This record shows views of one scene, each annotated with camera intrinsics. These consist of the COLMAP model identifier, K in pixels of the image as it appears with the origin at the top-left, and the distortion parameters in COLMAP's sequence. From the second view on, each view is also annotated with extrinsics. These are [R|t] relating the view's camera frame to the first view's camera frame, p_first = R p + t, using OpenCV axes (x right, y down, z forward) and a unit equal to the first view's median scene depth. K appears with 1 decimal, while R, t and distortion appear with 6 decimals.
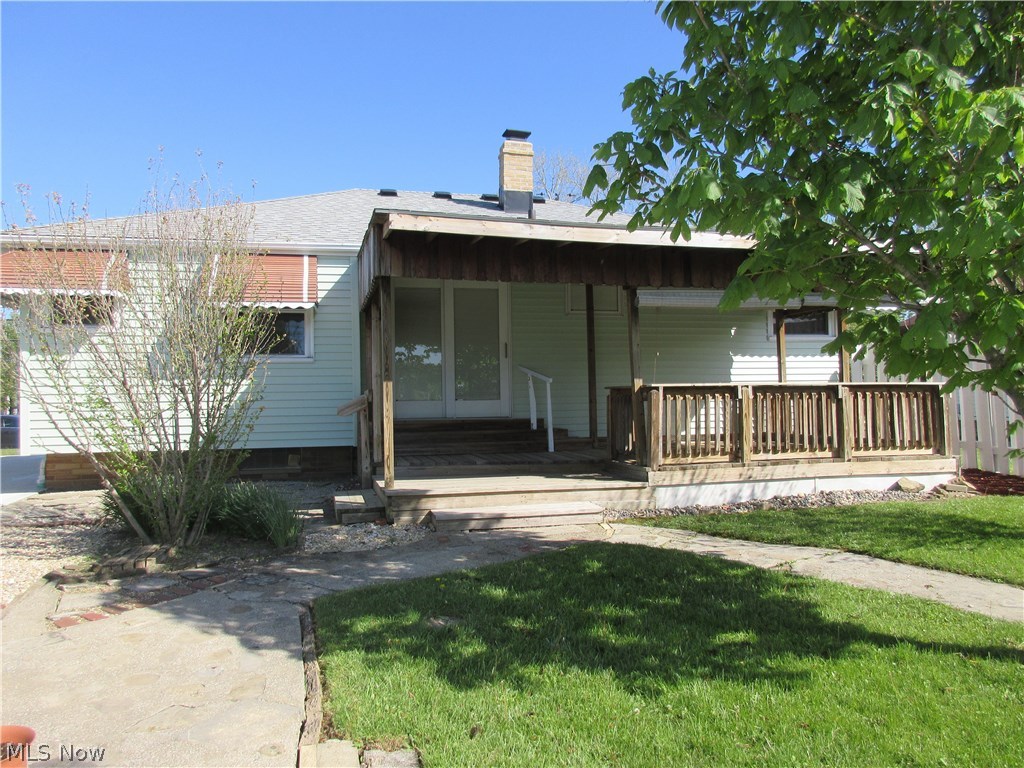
lens RADIAL K [[762.2, 0, 512.7], [0, 762.2, 381.2], [0, 0, 1]] dist [-0.023560, 0.003102]
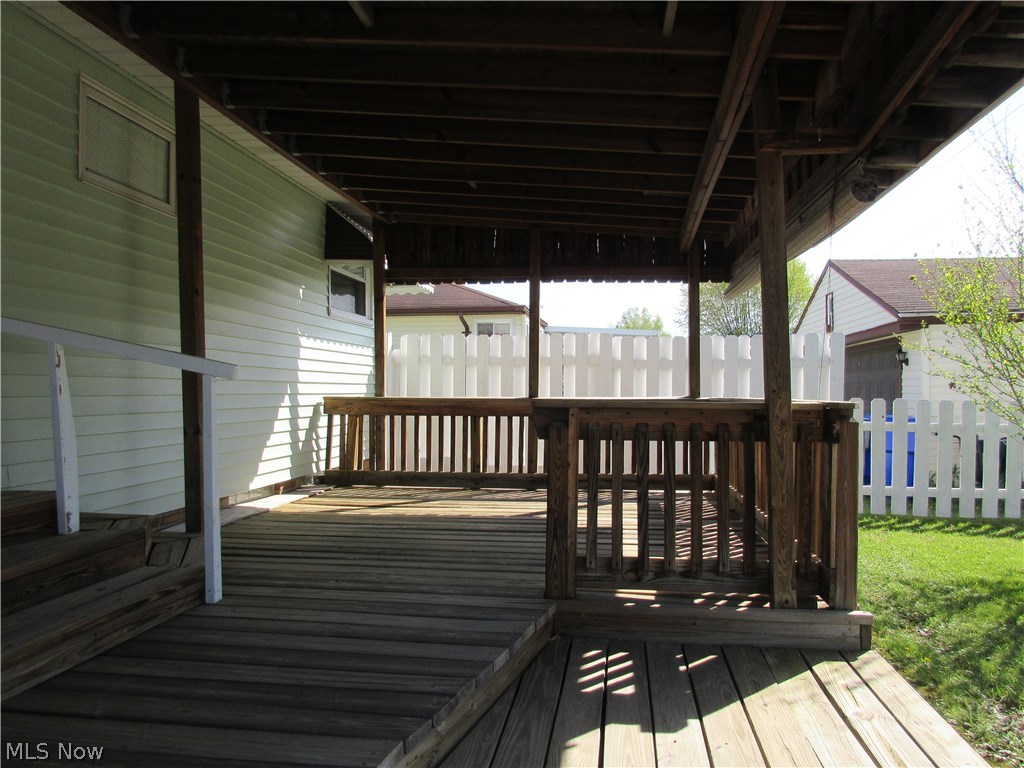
lens RADIAL K [[762.2, 0, 518.0], [0, 762.2, 385.7], [0, 0, 1]] dist [-0.023560, 0.003102]
pose [[0.359250, 0.024072, 0.932931, -0.176732], [-0.031654, 0.999406, -0.013598, 0.004566], [-0.932704, -0.024646, 0.359798, 0.705707]]
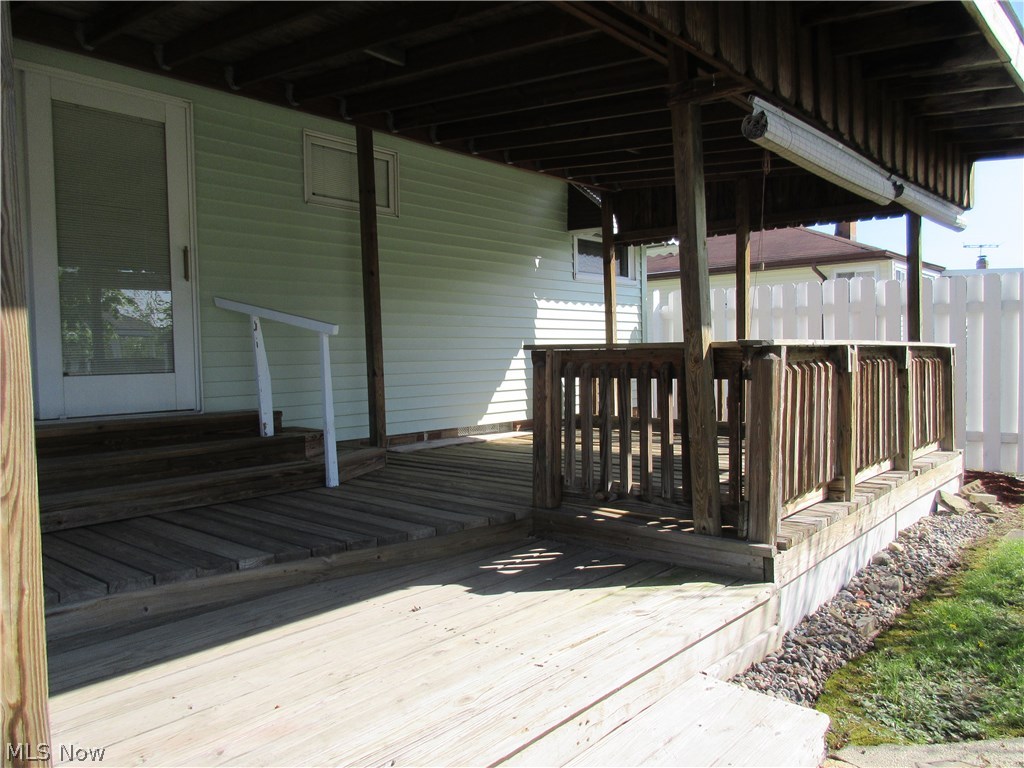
lens RADIAL K [[762.2, 0, 507.9], [0, 762.2, 386.6], [0, 0, 1]] dist [-0.023560, 0.003102]
pose [[0.818782, -0.020794, 0.573728, -0.112273], [-0.011378, 0.998560, 0.052429, 0.006944], [-0.573992, -0.049456, 0.817366, 0.517263]]
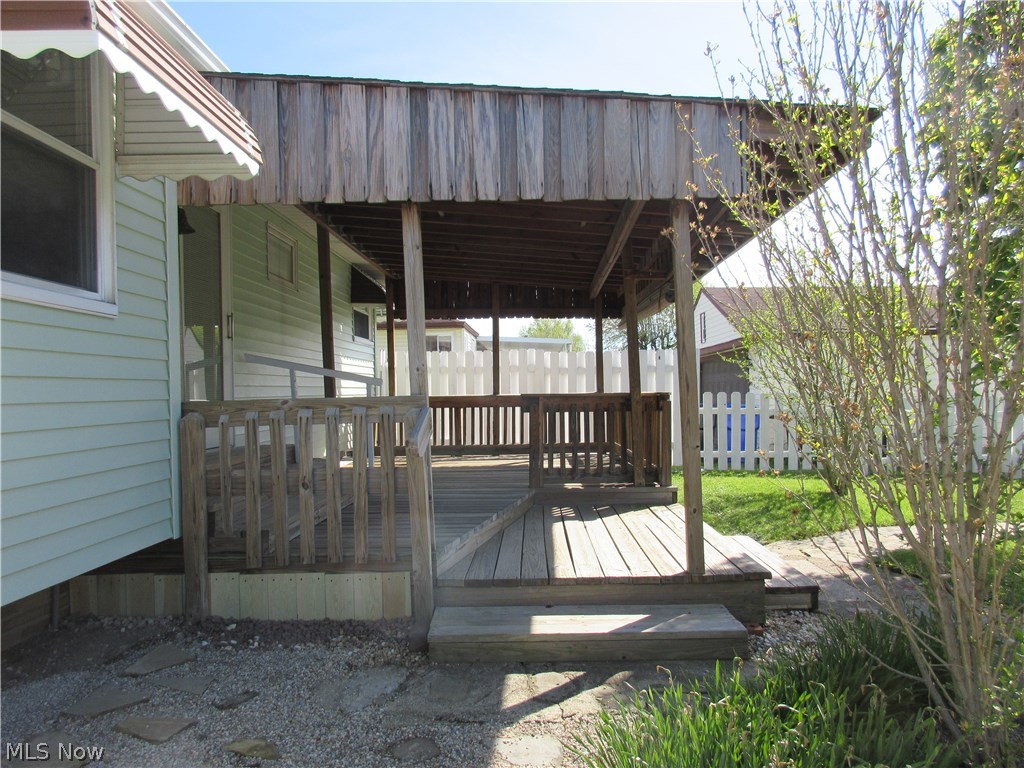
lens RADIAL K [[762.2, 0, 508.0], [0, 762.2, 387.2], [0, 0, 1]] dist [-0.023560, 0.003102]
pose [[0.263338, 0.016831, 0.964557, -0.499233], [-0.012693, 0.999822, -0.013981, 0.009244], [-0.964620, -0.008561, 0.263505, 0.654355]]
